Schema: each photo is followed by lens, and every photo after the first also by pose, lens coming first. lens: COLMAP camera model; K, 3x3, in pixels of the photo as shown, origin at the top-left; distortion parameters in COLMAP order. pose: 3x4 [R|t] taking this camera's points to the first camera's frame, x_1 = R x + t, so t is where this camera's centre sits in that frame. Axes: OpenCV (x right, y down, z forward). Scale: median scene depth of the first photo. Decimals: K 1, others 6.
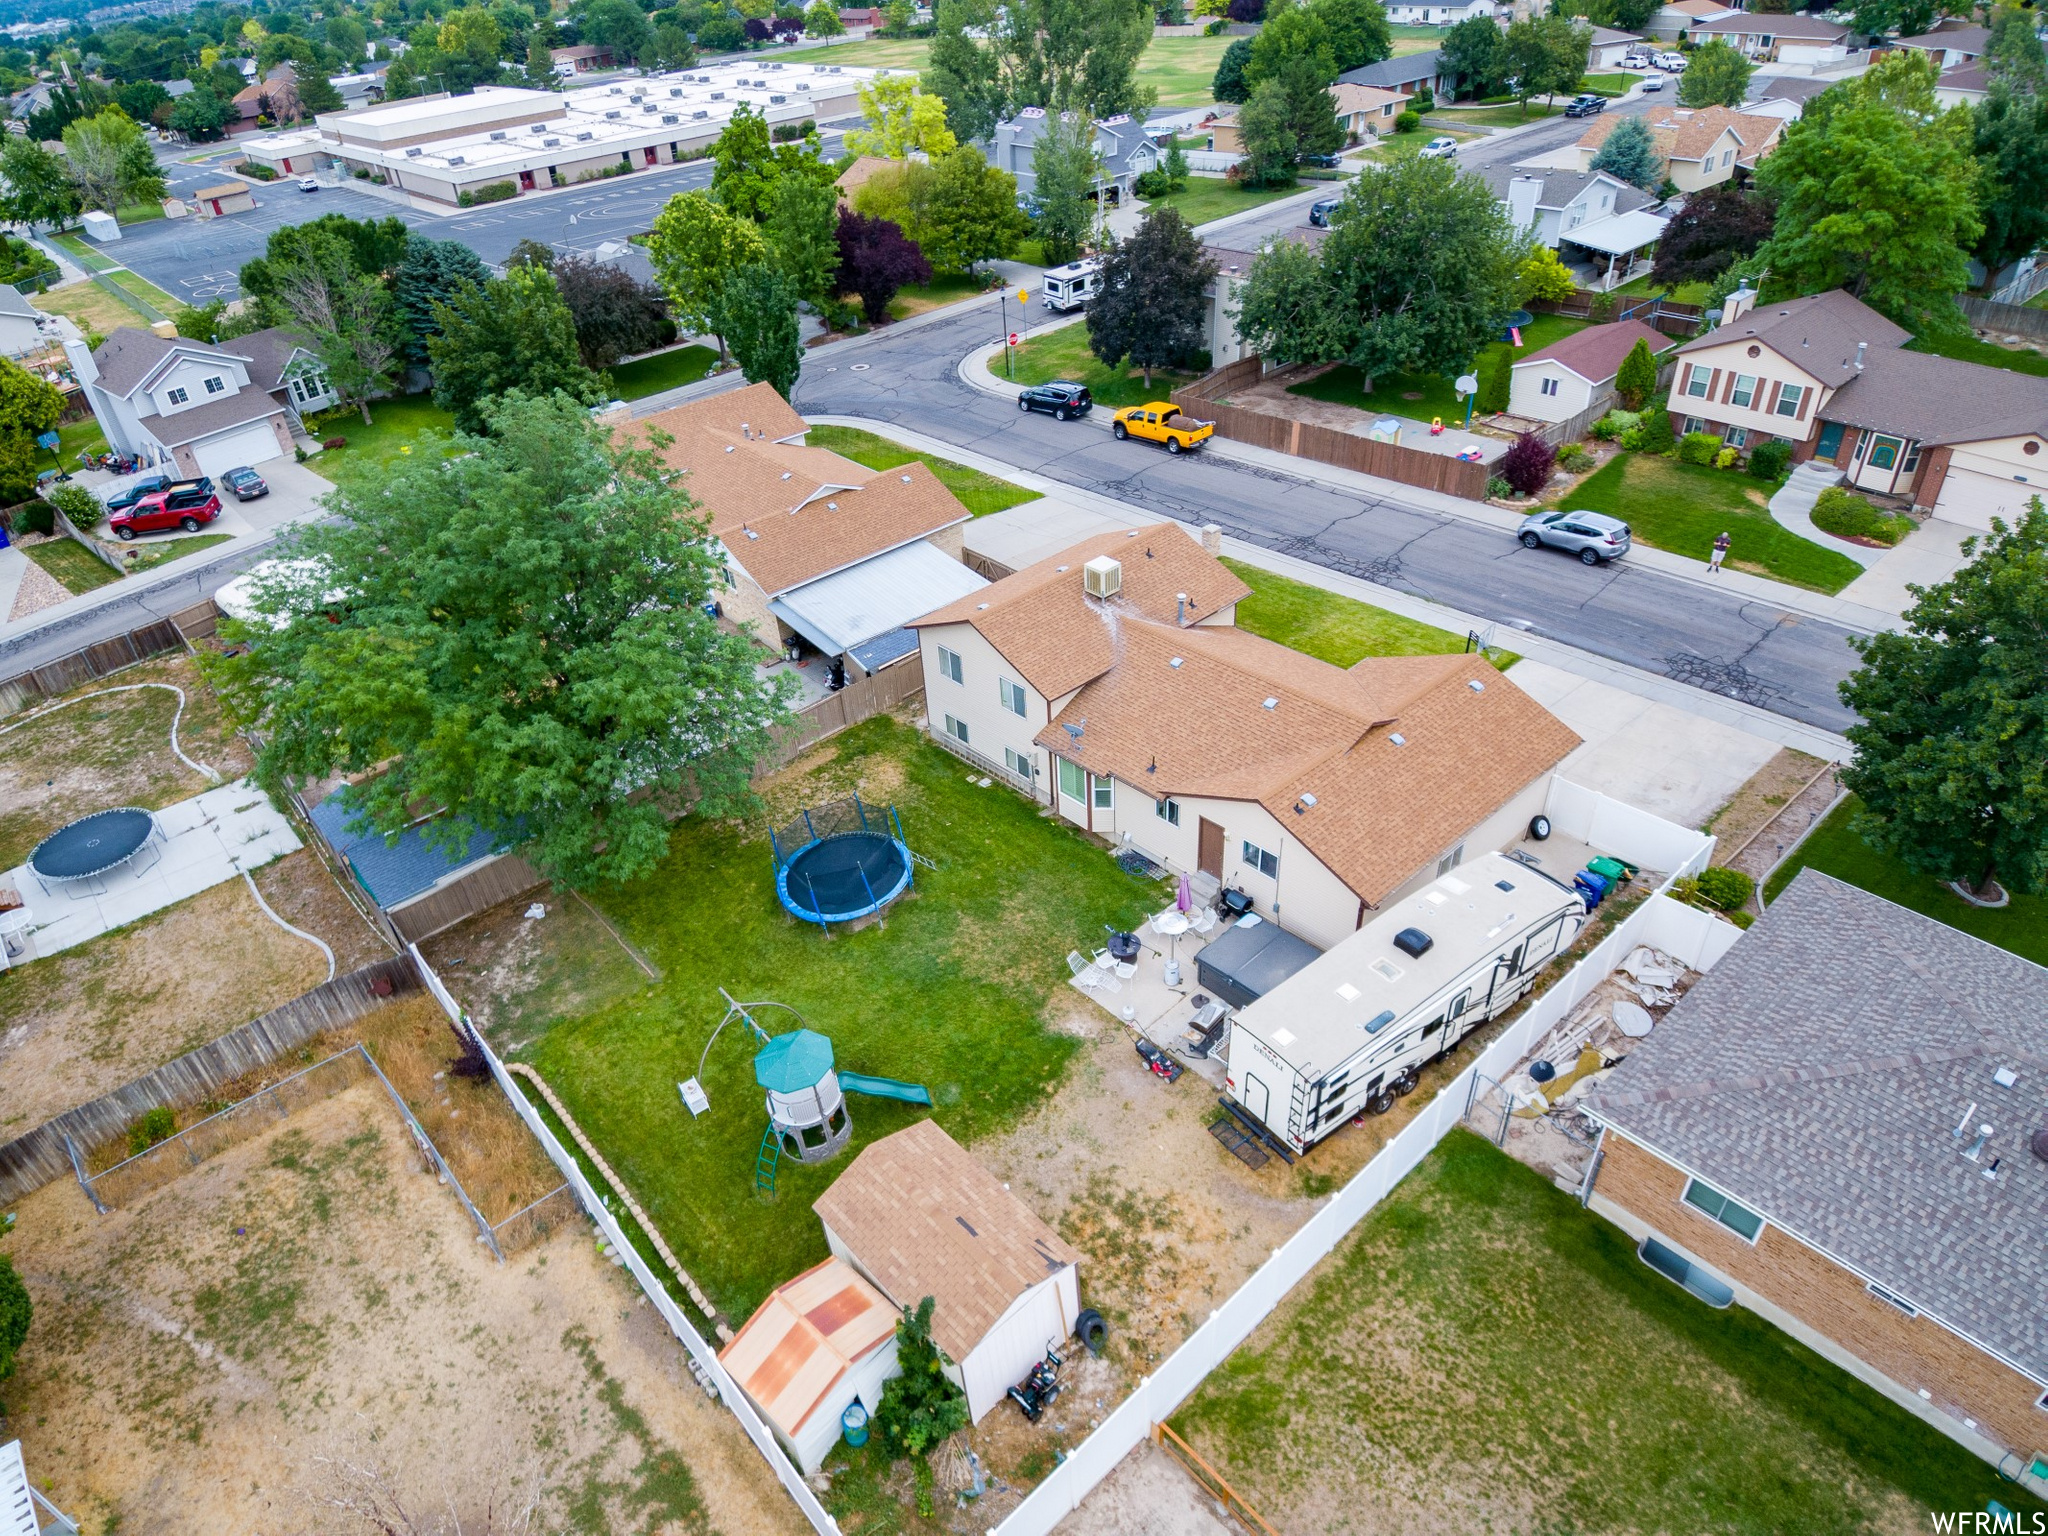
lens RADIAL K [[1221.7, 0, 978.2], [0, 1221.7, 807.1], [0, 0, 1]] dist [0.089766, -0.120662]
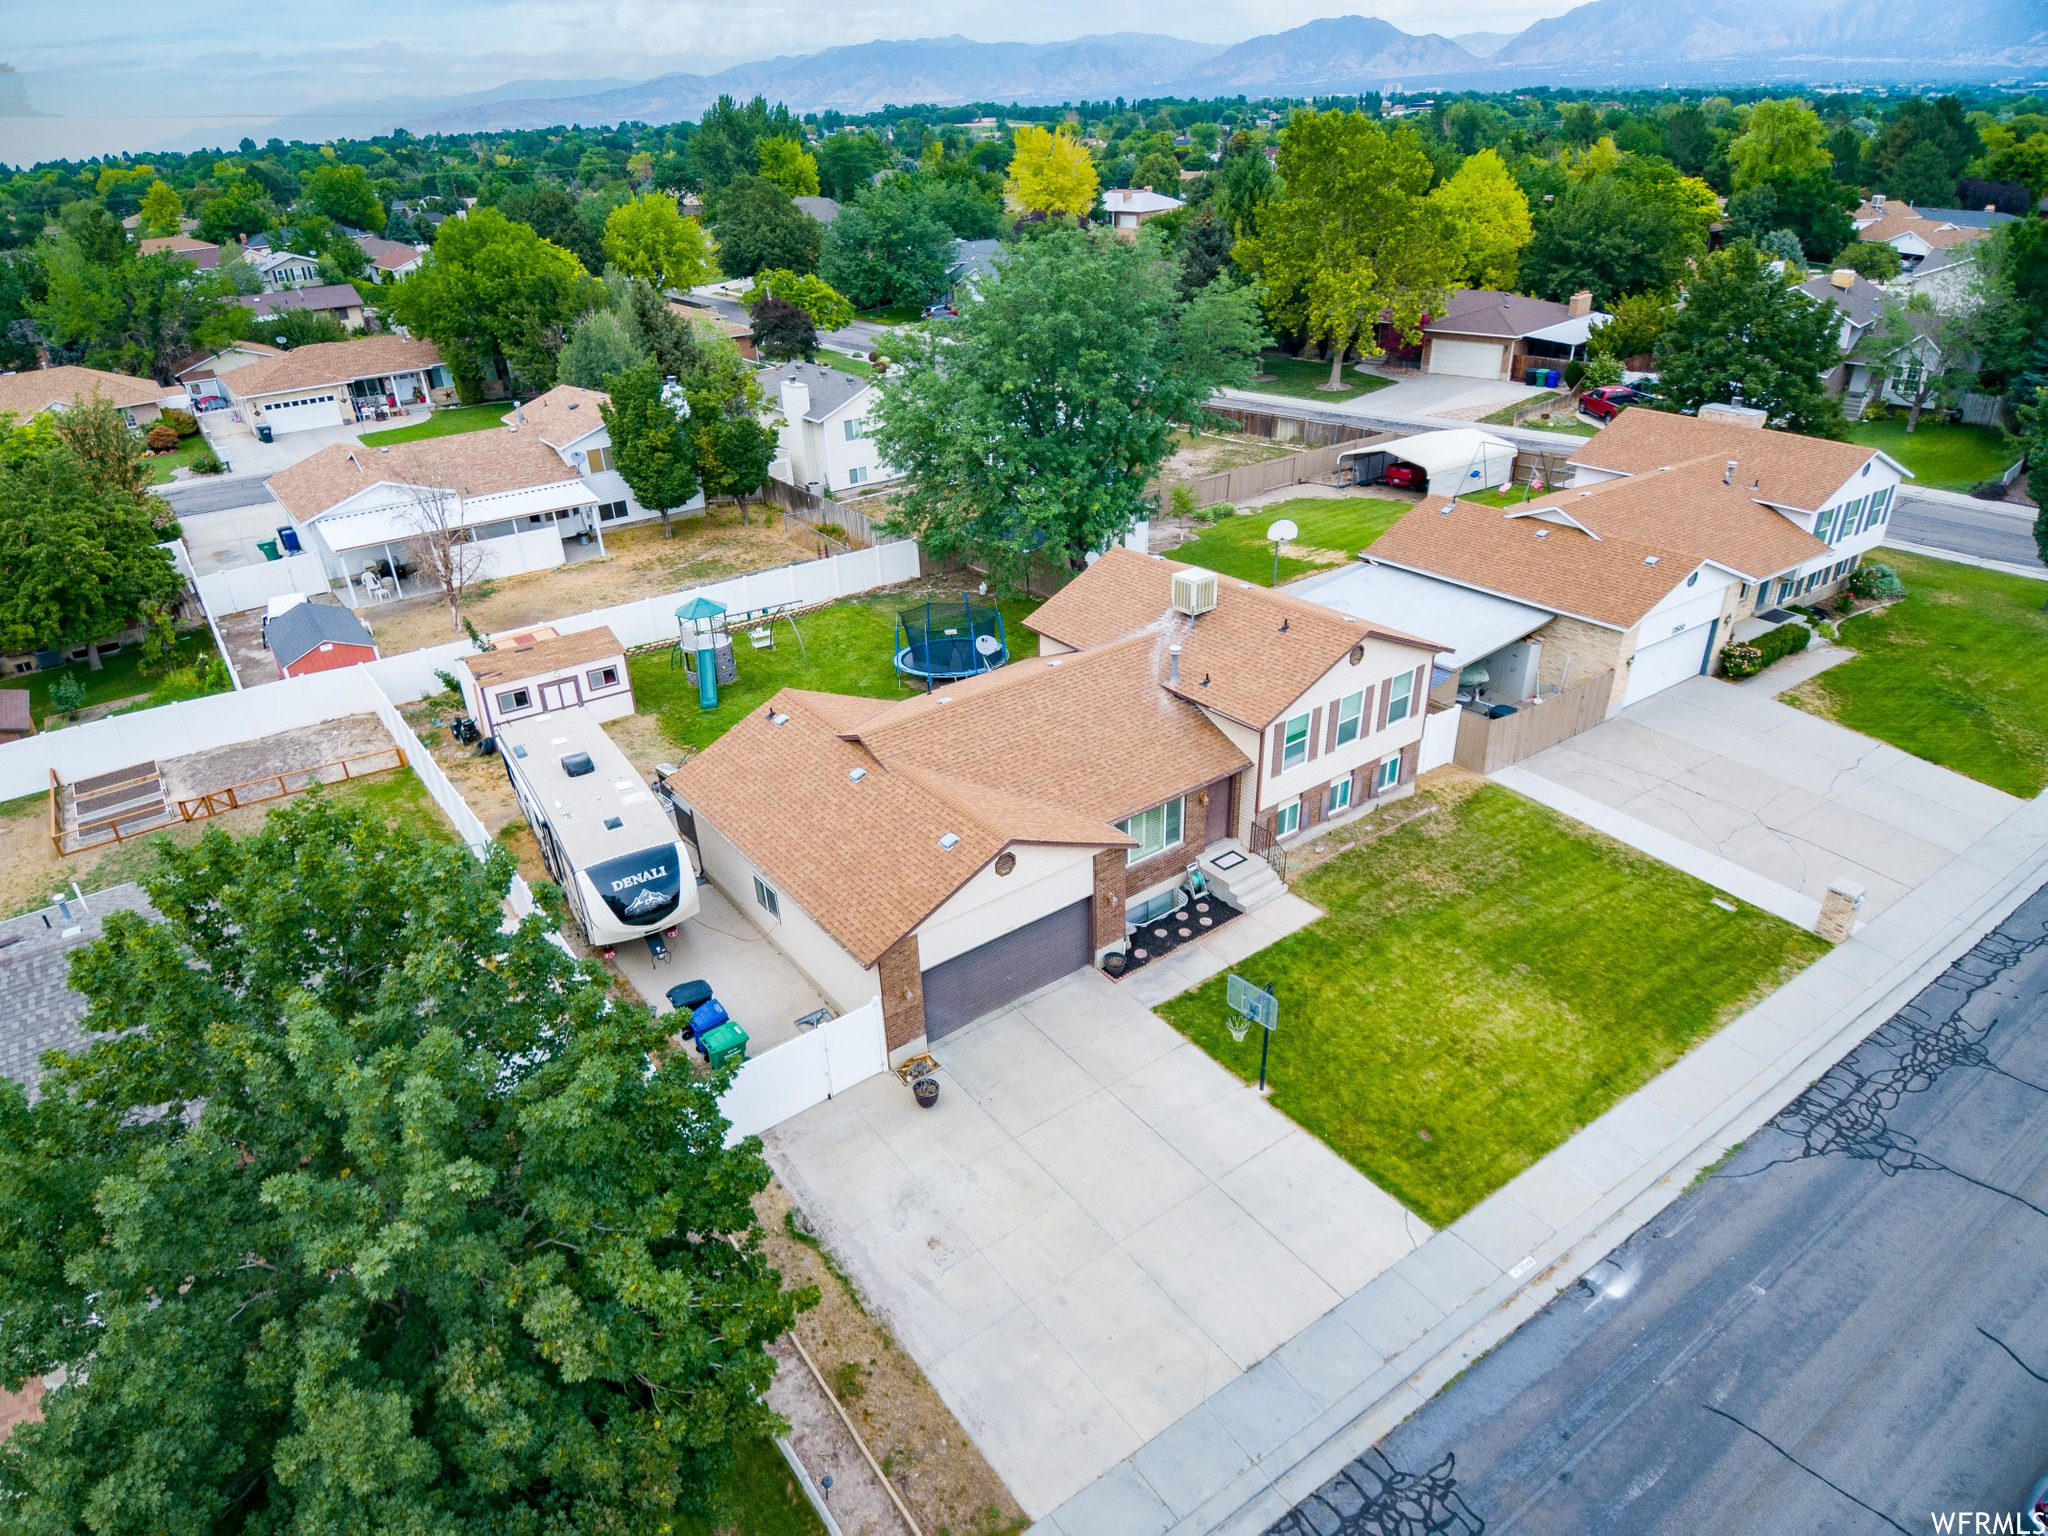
lens RADIAL K [[1221.7, 0, 978.2], [0, 1221.7, 807.1], [0, 0, 1]] dist [0.089766, -0.120662]
pose [[-0.098237, 0.555422, -0.825746, 0.611525], [-0.545866, 0.663719, 0.511378, -0.302326], [0.832094, 0.500983, 0.237984, 0.524946]]
